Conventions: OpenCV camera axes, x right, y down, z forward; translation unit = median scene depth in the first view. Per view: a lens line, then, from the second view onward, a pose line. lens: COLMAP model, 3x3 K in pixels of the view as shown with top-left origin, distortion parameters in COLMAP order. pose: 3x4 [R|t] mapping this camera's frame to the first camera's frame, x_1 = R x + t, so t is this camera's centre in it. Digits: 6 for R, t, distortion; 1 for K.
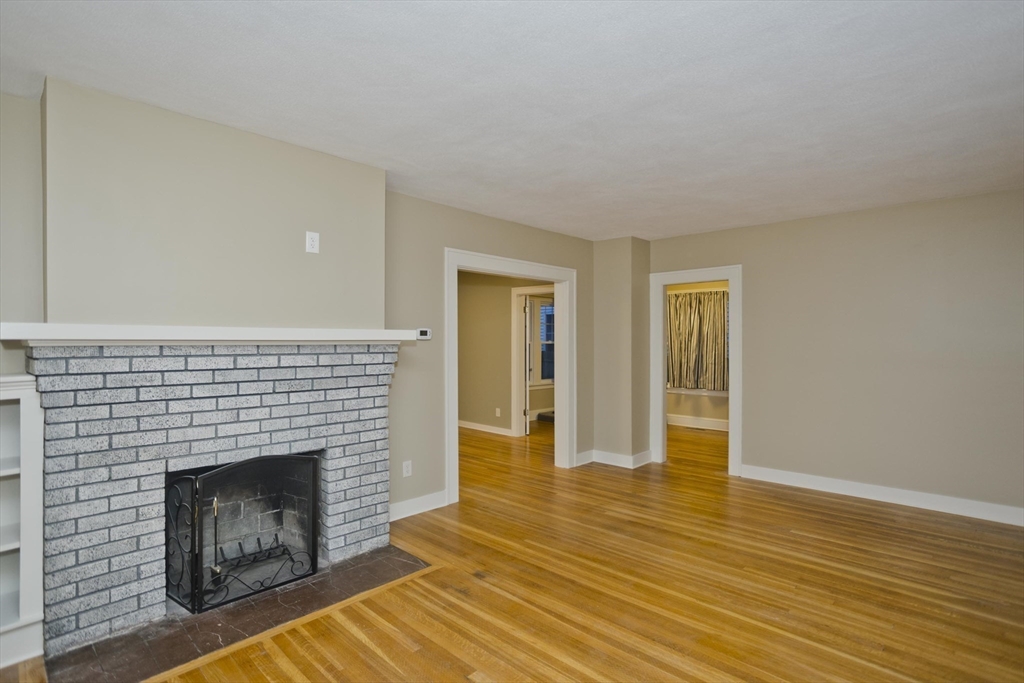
lens RADIAL K [[515.3, 0, 514.2], [0, 515.3, 334.6], [0, 0, 1]] dist [-0.000993, 0.000498]
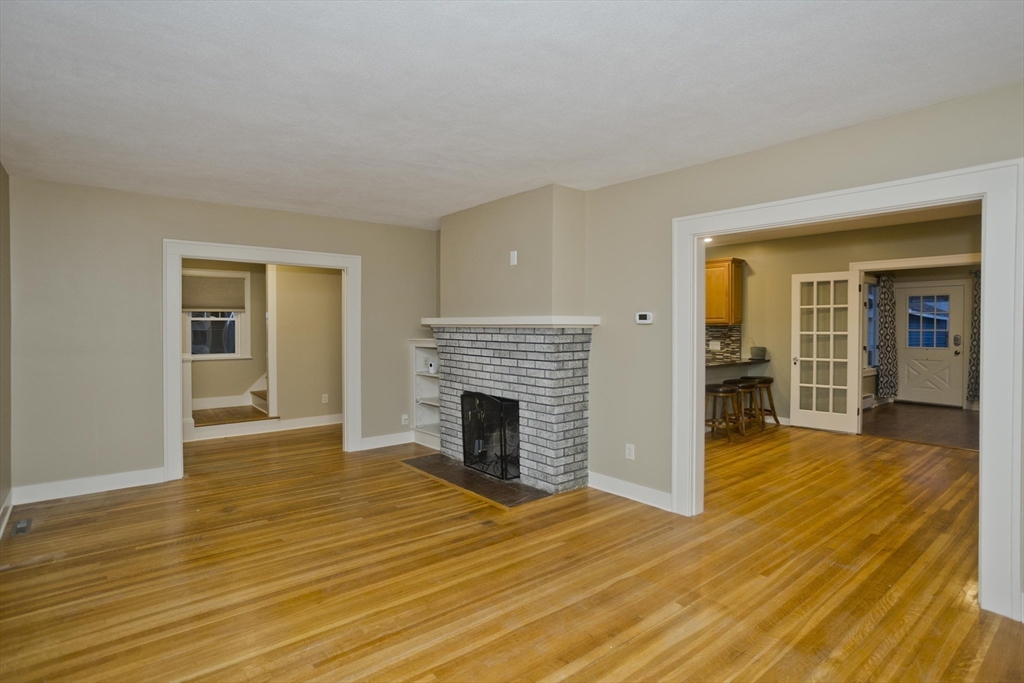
lens RADIAL K [[515.3, 0, 514.2], [0, 515.3, 334.6], [0, 0, 1]] dist [-0.000993, 0.000498]
pose [[-0.115950, 0.014907, -0.993143, 1.092961], [0.009556, 0.999858, 0.013892, 0.019368], [0.993209, -0.007880, -0.116076, 1.200275]]
